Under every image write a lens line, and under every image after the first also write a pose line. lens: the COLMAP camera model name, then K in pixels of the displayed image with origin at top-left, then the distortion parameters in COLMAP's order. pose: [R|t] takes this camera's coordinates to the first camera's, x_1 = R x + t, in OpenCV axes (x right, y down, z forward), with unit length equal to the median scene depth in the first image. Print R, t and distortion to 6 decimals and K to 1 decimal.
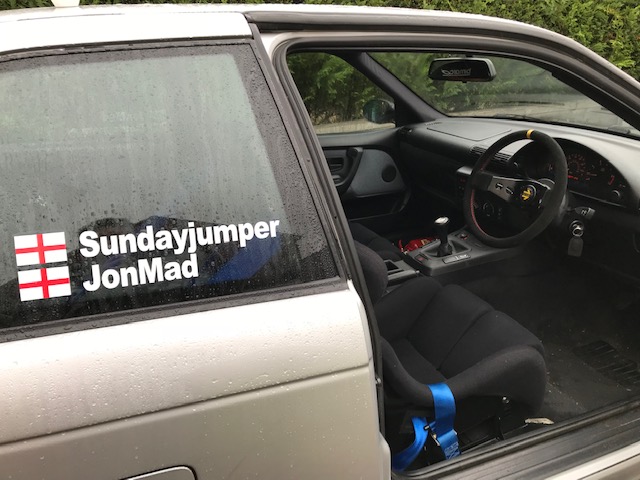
lens RADIAL K [[555.9, 0, 320.0], [0, 555.9, 240.0], [0, 0, 1]] dist [0.109373, -0.131621]
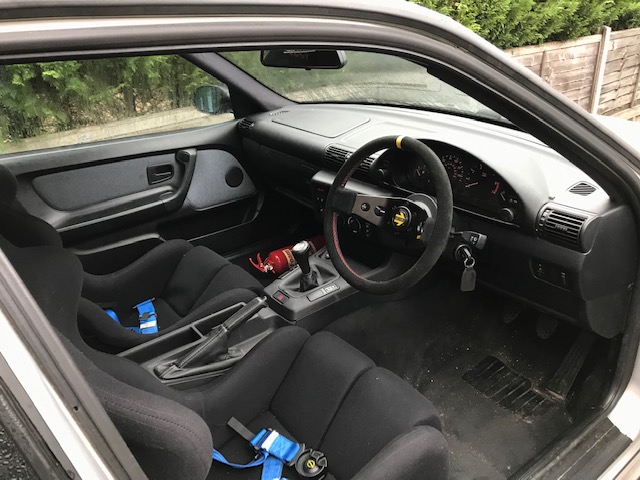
lens RADIAL K [[533.0, 0, 320.0], [0, 533.0, 240.0], [0, 0, 1]] dist [0.186175, -0.515271]
pose [[0.967787, -0.125048, 0.218522, 0.076241], [0.108338, 0.990309, 0.086897, -0.101768], [-0.227271, -0.060423, 0.971955, 0.245308]]
